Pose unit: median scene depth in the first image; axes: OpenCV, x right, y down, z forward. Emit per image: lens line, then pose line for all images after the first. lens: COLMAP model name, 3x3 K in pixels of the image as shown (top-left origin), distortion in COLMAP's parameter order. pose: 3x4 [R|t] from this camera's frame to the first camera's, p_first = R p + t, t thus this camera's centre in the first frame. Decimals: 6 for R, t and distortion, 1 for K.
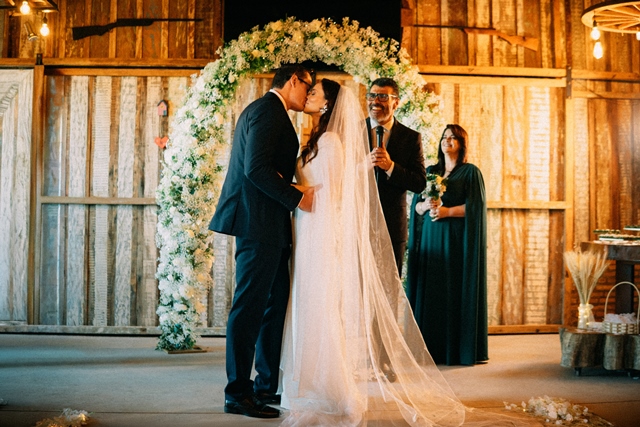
lens RADIAL K [[923.5, 0, 321.6], [0, 923.5, 216.1], [0, 0, 1]] dist [-0.213805, 0.000000]
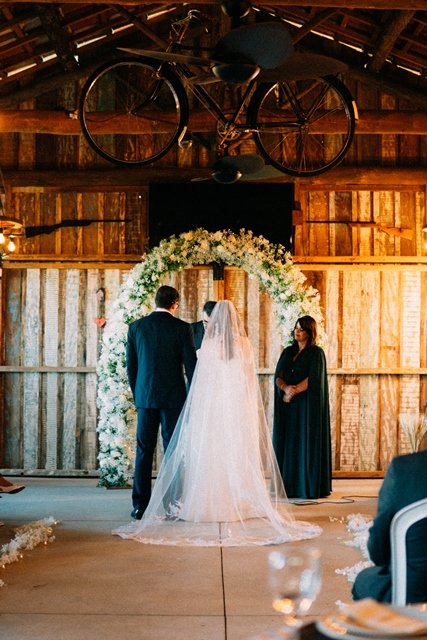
lens RADIAL K [[1621.5, 0, 213.2], [0, 1621.5, 319.4], [0, 0, 1]] dist [-0.145378, 0.000000]
pose [[0.996089, -0.003462, -0.088292, 0.173133], [0.004315, 0.999946, 0.009465, -0.104354], [0.088254, -0.009809, 0.996050, -1.179047]]
